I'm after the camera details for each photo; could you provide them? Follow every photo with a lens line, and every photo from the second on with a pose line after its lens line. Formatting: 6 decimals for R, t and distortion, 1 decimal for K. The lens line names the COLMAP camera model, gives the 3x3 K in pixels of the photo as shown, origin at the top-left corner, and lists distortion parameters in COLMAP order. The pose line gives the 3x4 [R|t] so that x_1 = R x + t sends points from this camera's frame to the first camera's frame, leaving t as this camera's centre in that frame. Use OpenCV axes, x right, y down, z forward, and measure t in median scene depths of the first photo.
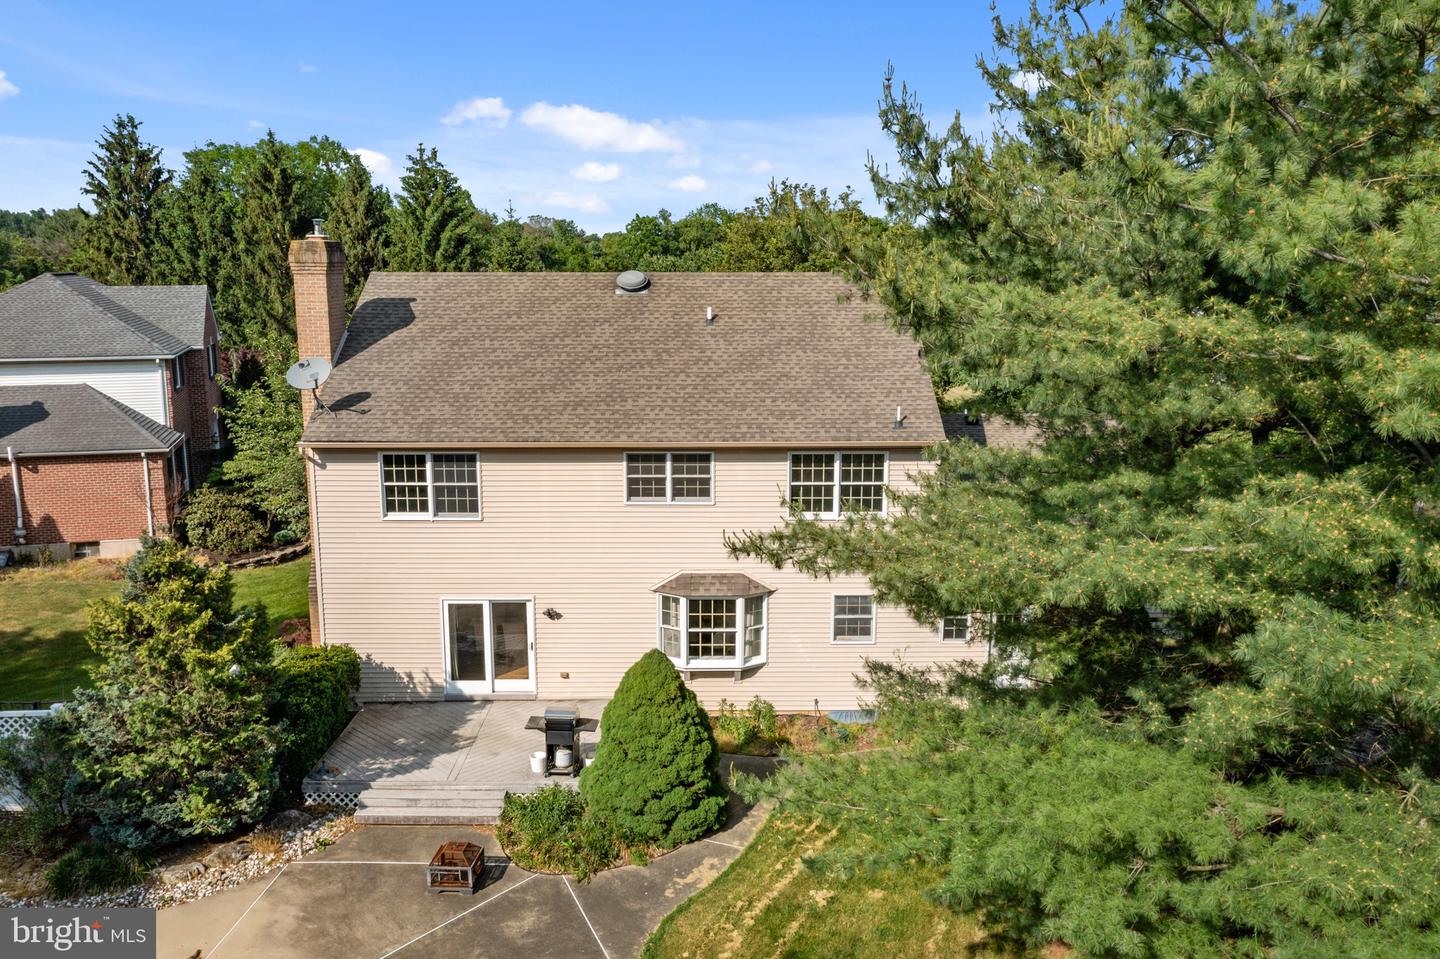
lens RADIAL K [[1144.5, 0, 720.0], [0, 1144.5, 479.5], [0, 0, 1]] dist [-0.003359, -0.003070]
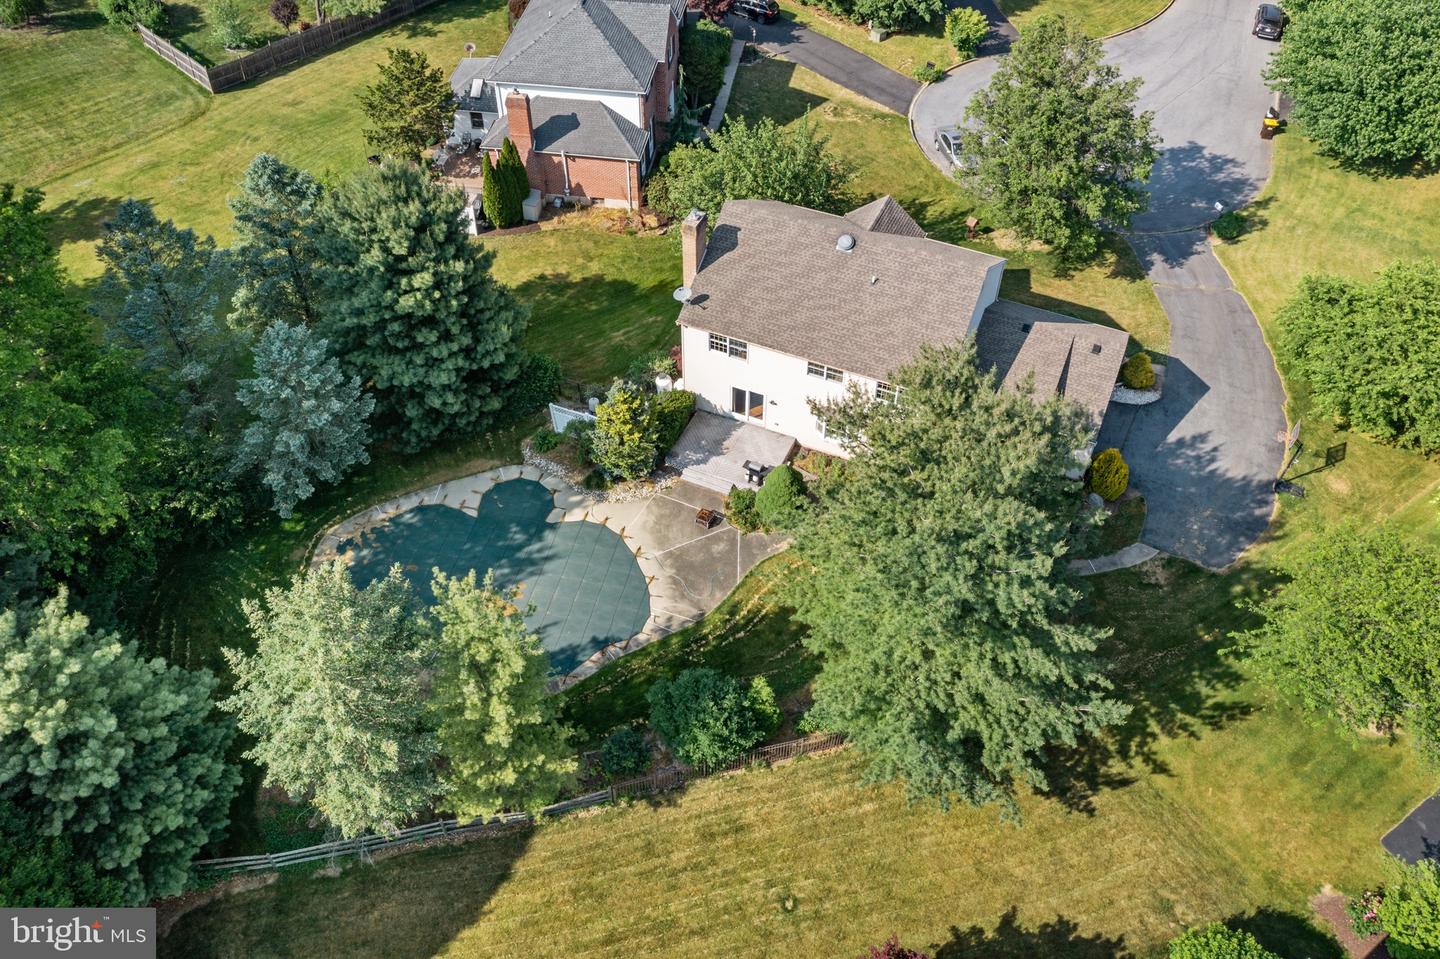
lens RADIAL K [[1144.5, 0, 720.0], [0, 1144.5, 479.5], [0, 0, 1]] dist [-0.003359, -0.003070]
pose [[0.907802, 0.307064, -0.285671, 0.462939], [-0.078677, 0.793734, 0.603155, -1.142278], [0.411954, -0.525069, 0.744712, -0.846491]]
